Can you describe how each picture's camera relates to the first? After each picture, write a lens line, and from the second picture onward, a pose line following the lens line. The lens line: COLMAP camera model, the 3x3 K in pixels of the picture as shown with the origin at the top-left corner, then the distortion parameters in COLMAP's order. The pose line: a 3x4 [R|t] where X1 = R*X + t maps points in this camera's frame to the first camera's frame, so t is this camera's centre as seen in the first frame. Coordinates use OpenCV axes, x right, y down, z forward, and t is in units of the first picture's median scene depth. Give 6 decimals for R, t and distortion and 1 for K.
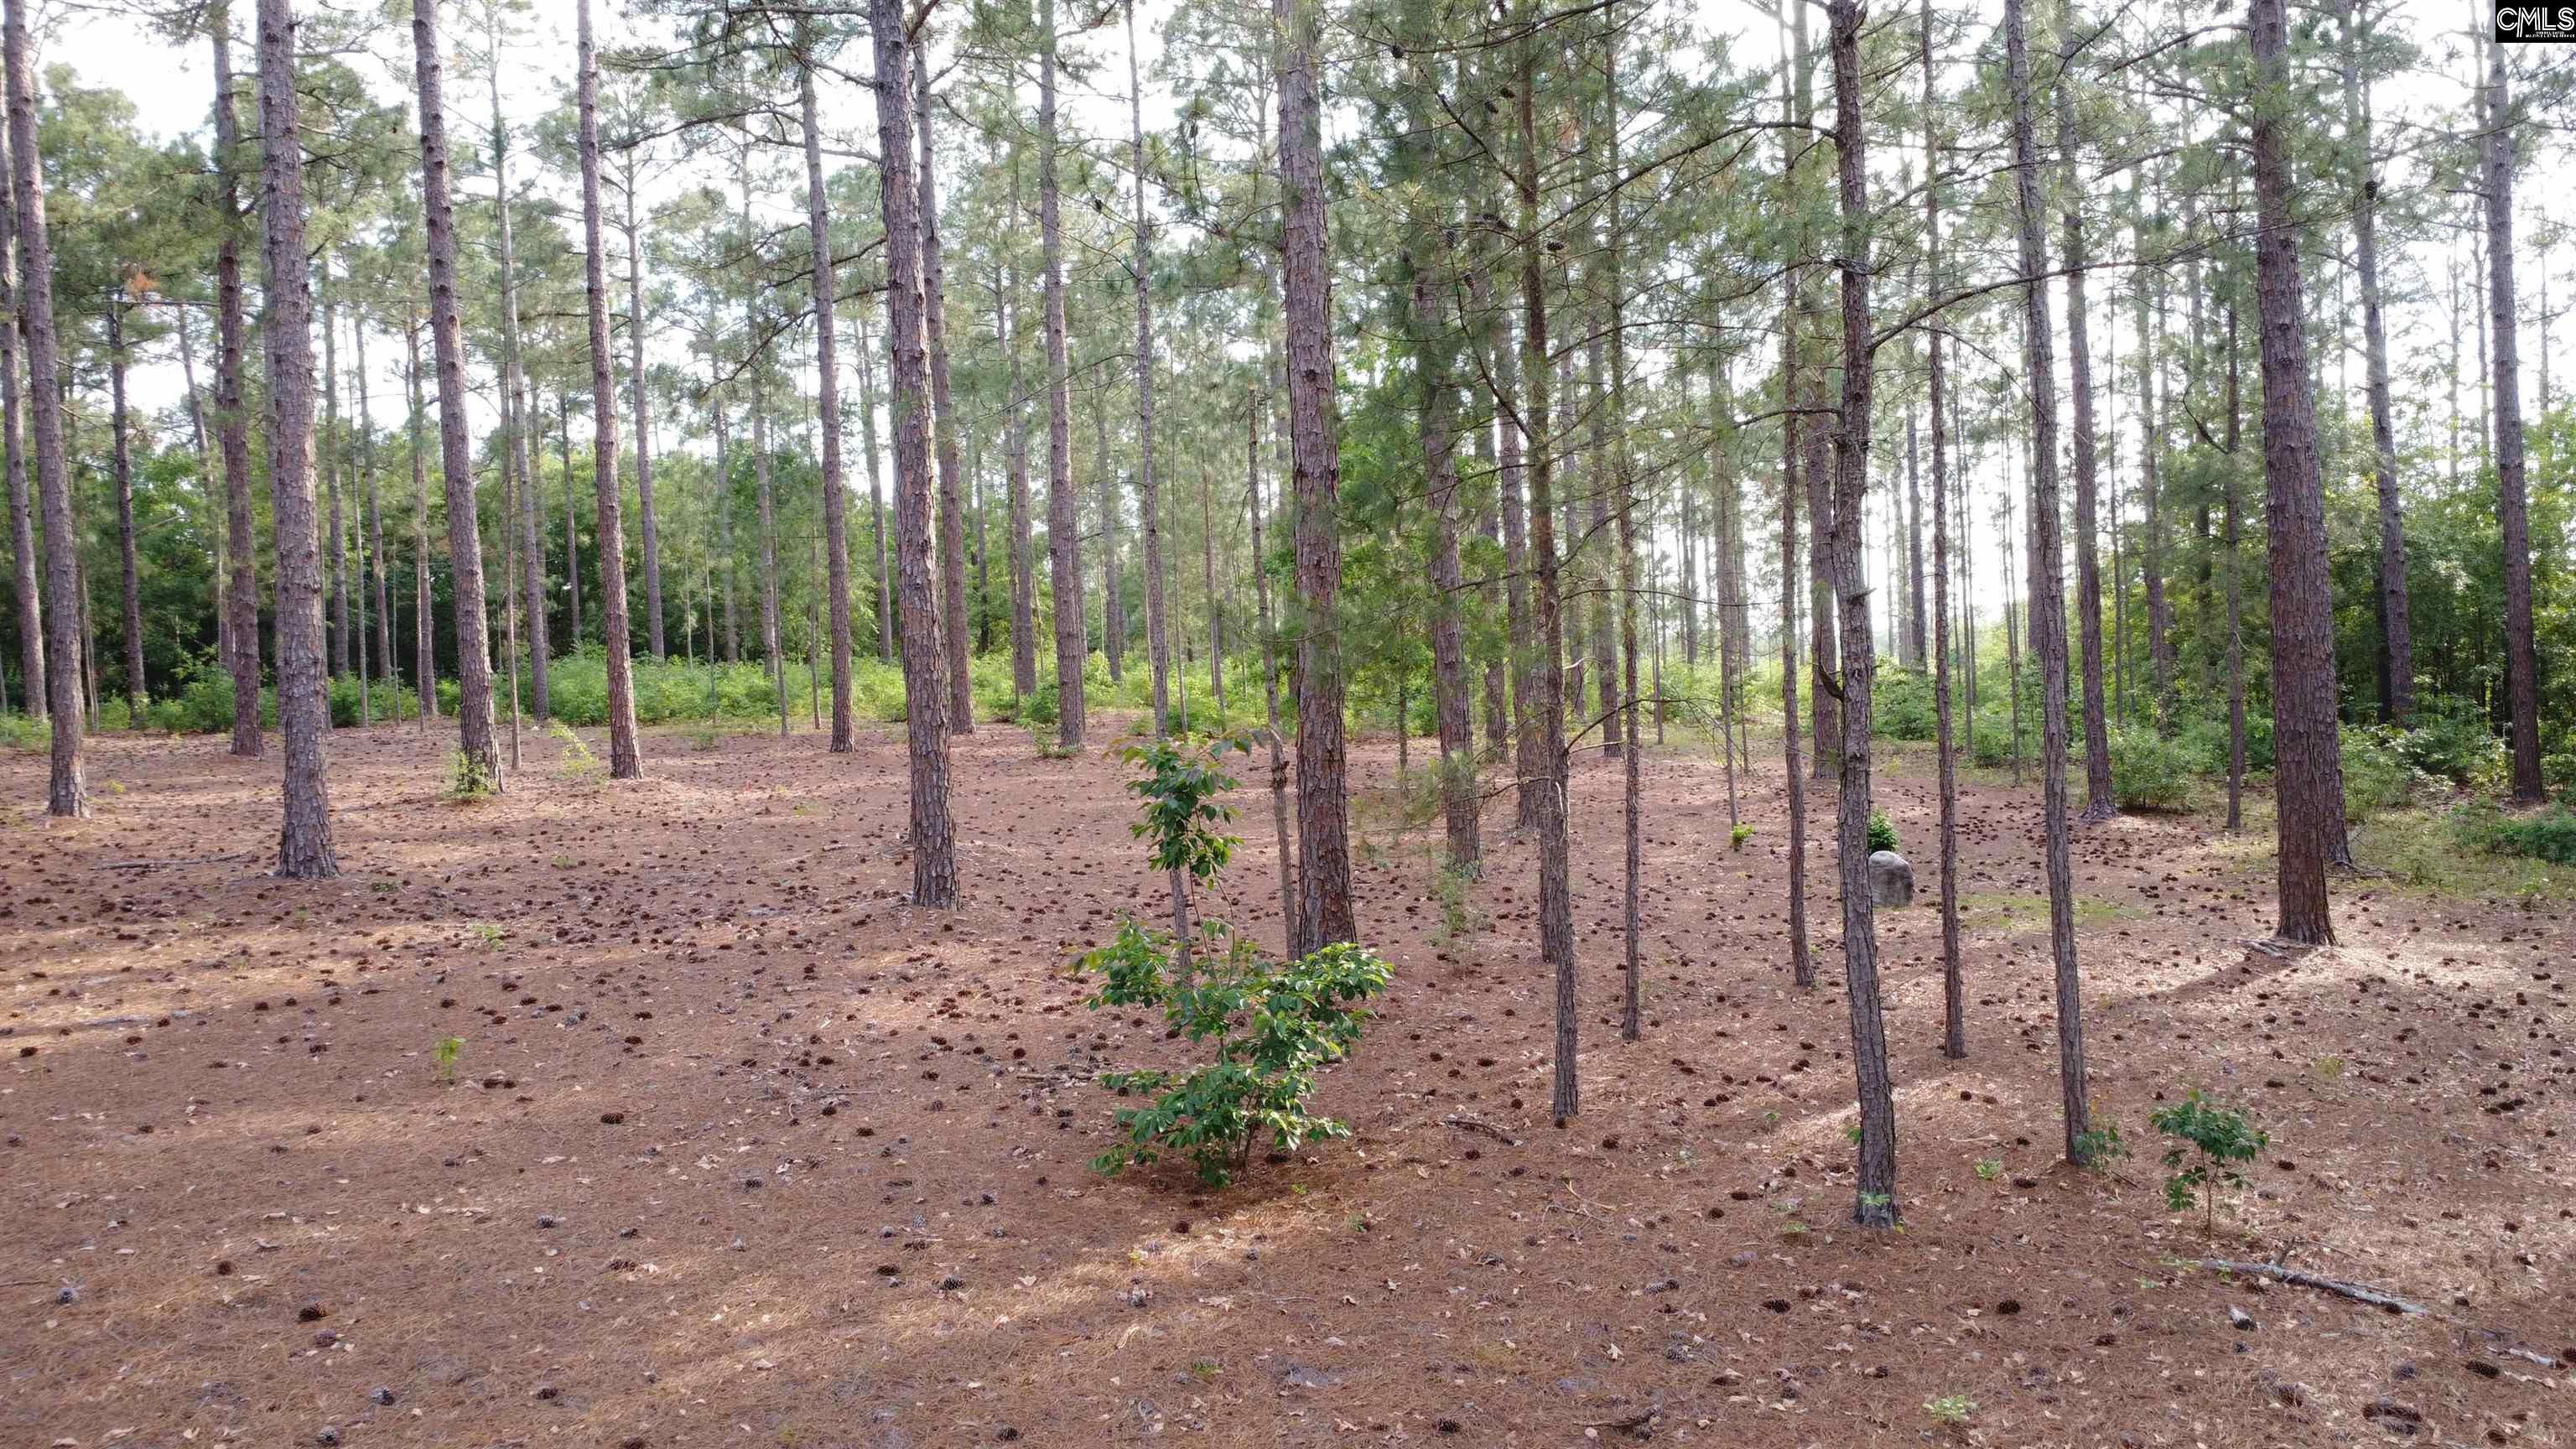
lens RADIAL K [[1879.9, 0, 1285.2], [0, 1879.9, 717.1], [0, 0, 1]] dist [-0.001940, -0.002486]
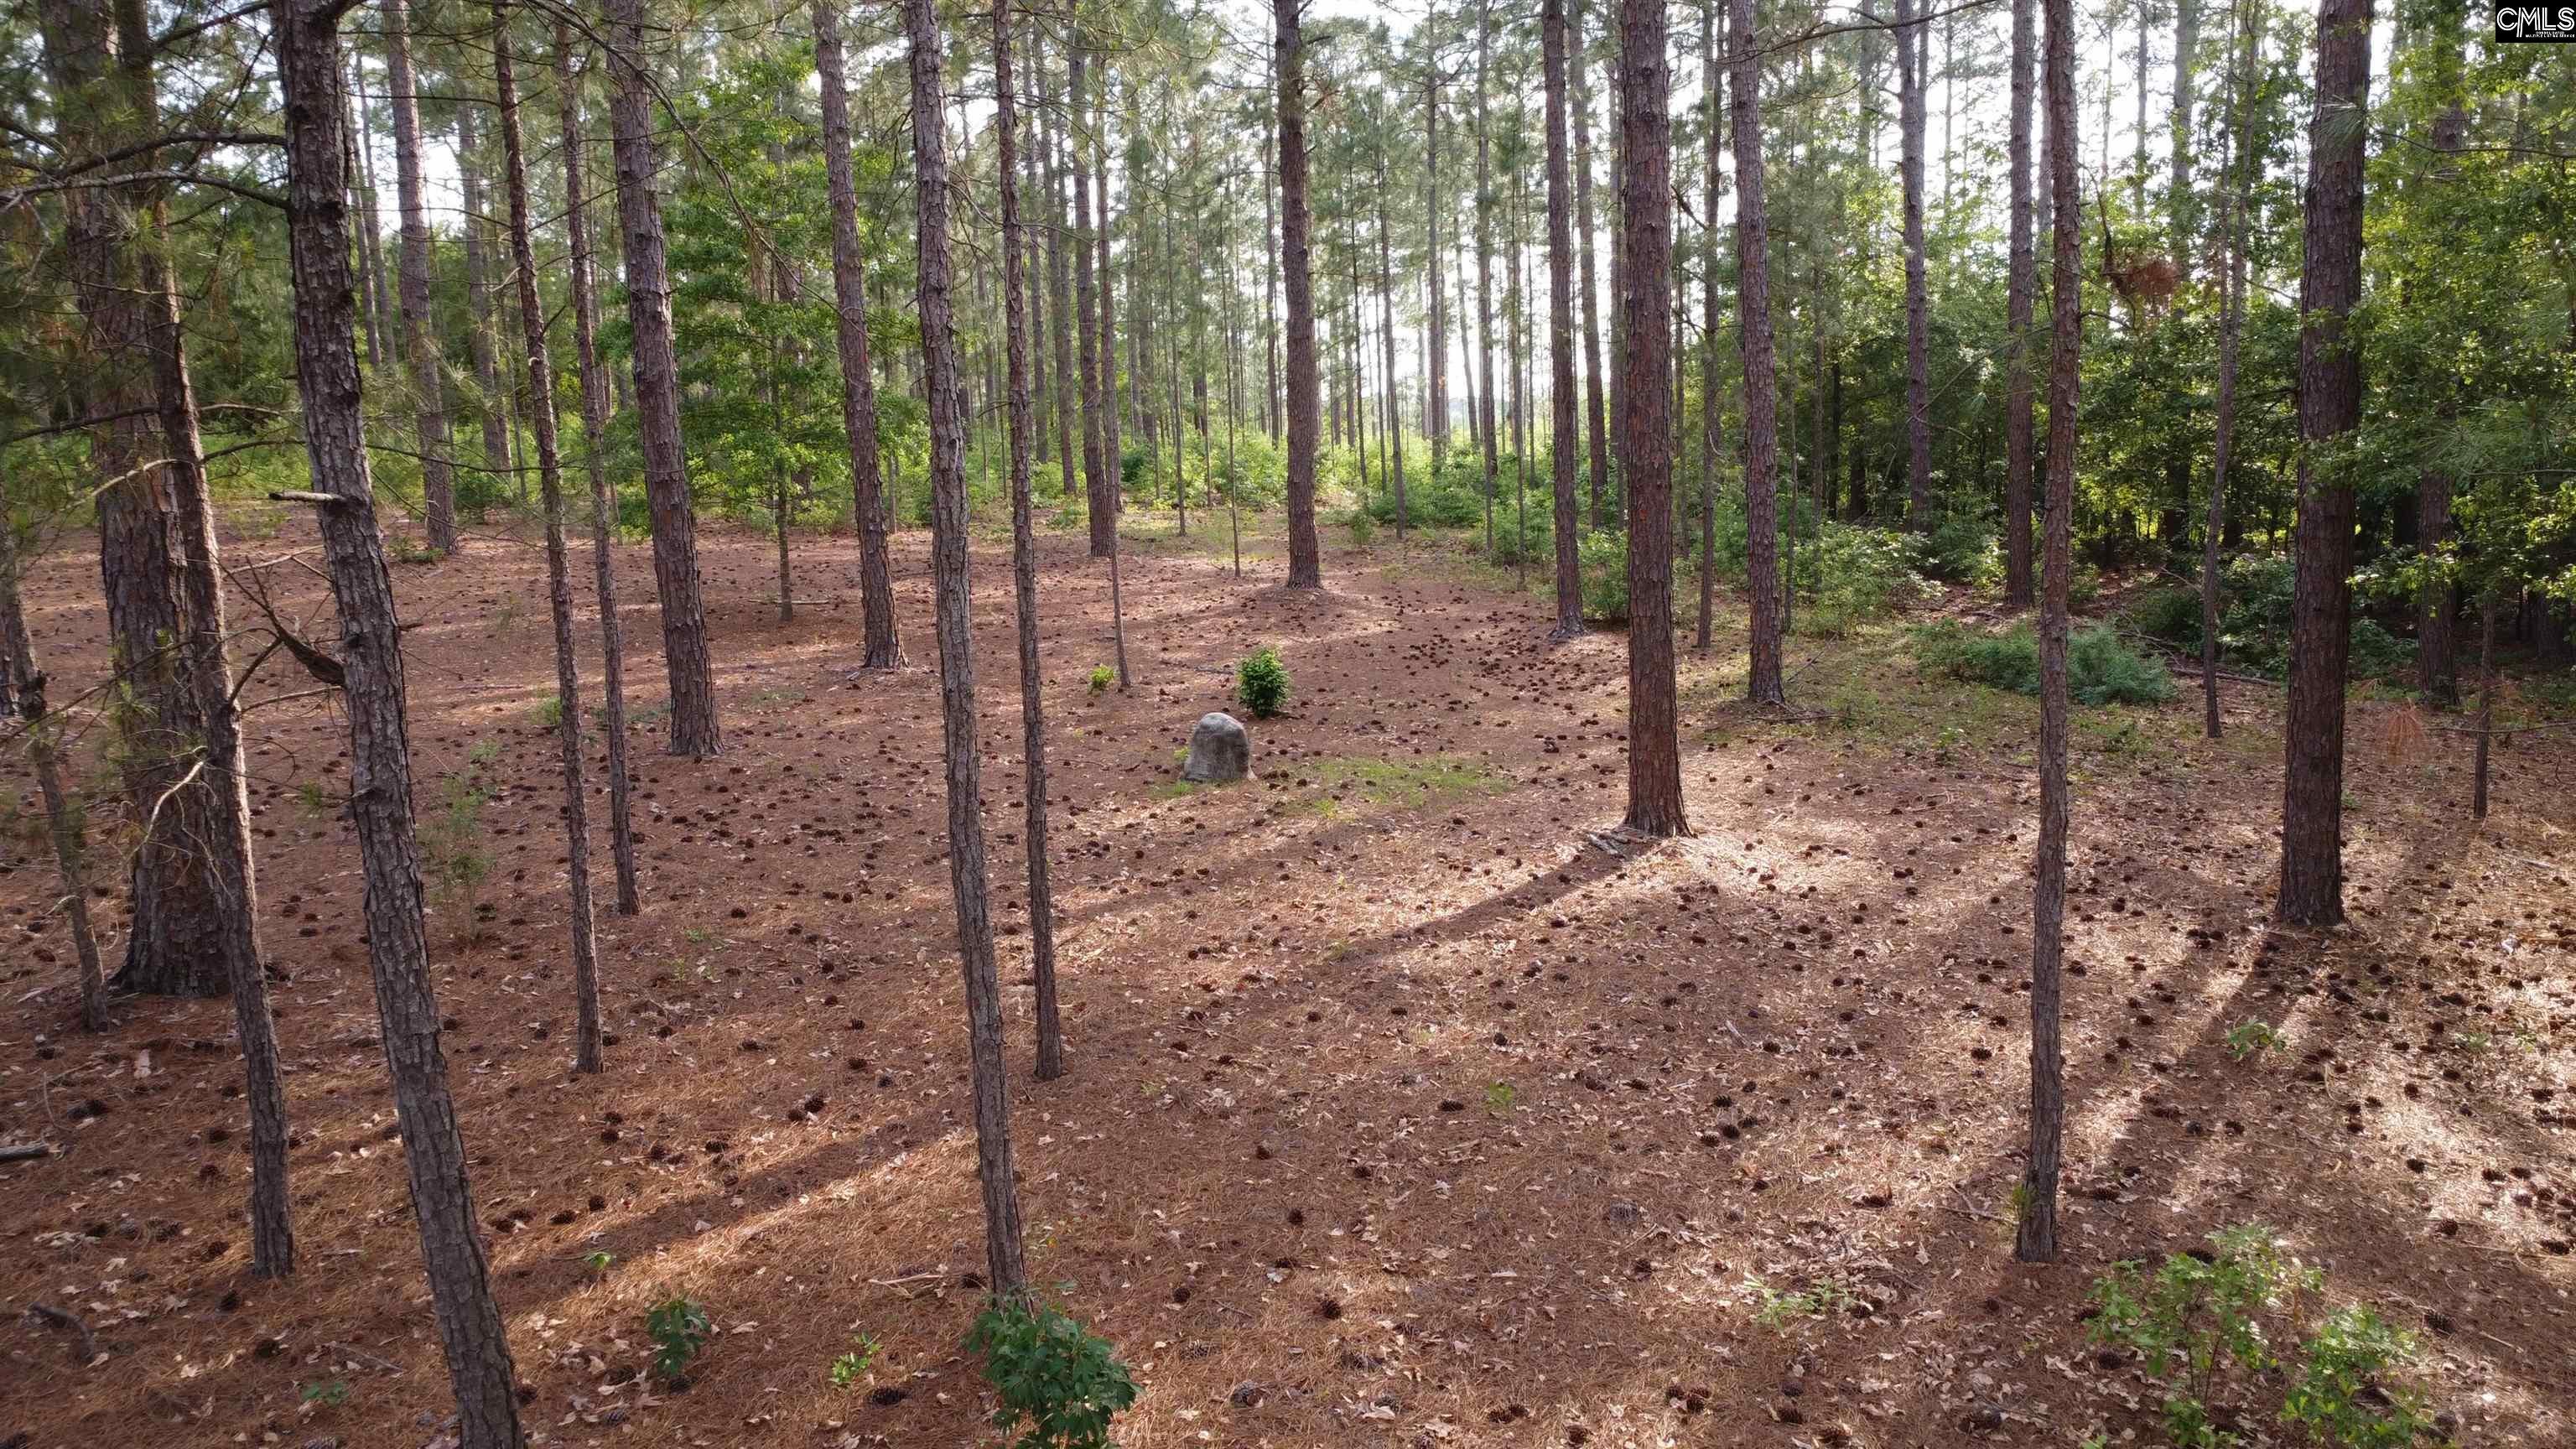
lens RADIAL K [[1922.8, 0, 1302.8], [0, 1922.8, 711.1], [0, 0, 1]] dist [0.002883, -0.005979]
pose [[0.981982, -0.018330, 0.188081, 0.171129], [-0.003904, 0.993104, 0.117171, -0.023462], [-0.188932, -0.115794, 0.975139, 0.153289]]
